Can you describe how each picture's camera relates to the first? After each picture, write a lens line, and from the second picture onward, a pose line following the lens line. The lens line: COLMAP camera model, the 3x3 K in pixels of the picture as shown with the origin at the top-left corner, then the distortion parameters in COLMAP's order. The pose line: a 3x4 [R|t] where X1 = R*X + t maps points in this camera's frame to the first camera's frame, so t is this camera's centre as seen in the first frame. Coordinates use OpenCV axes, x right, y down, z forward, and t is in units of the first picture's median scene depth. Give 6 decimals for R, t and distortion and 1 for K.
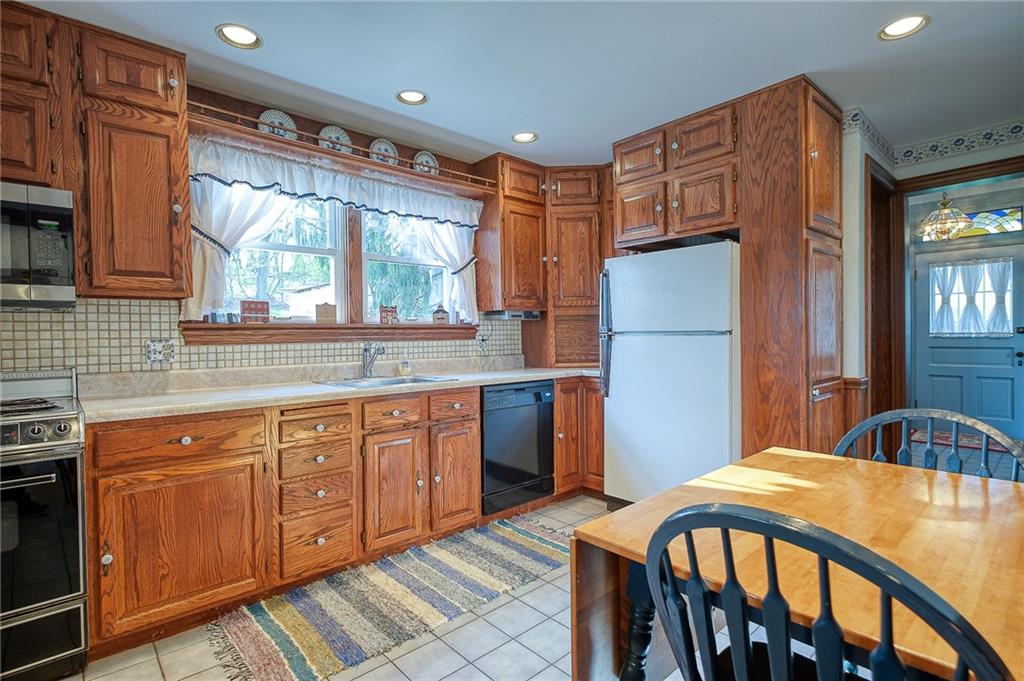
lens RADIAL K [[485.2, 0, 522.1], [0, 485.2, 336.3], [0, 0, 1]] dist [-0.003989, 0.000049]
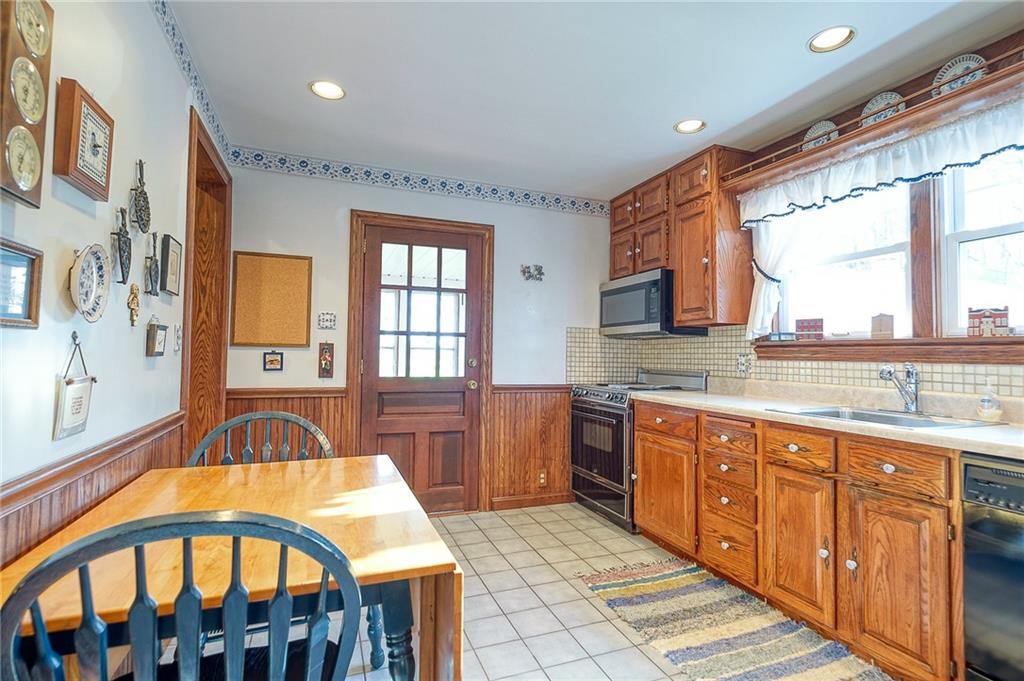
lens RADIAL K [[485.2, 0, 518.3], [0, 485.2, 339.4], [0, 0, 1]] dist [-0.003989, 0.000049]
pose [[-0.347873, -0.019545, -0.937338, 0.640734], [-0.012652, 0.999790, -0.016151, -0.005309], [0.937456, 0.006240, -0.348047, 0.807909]]
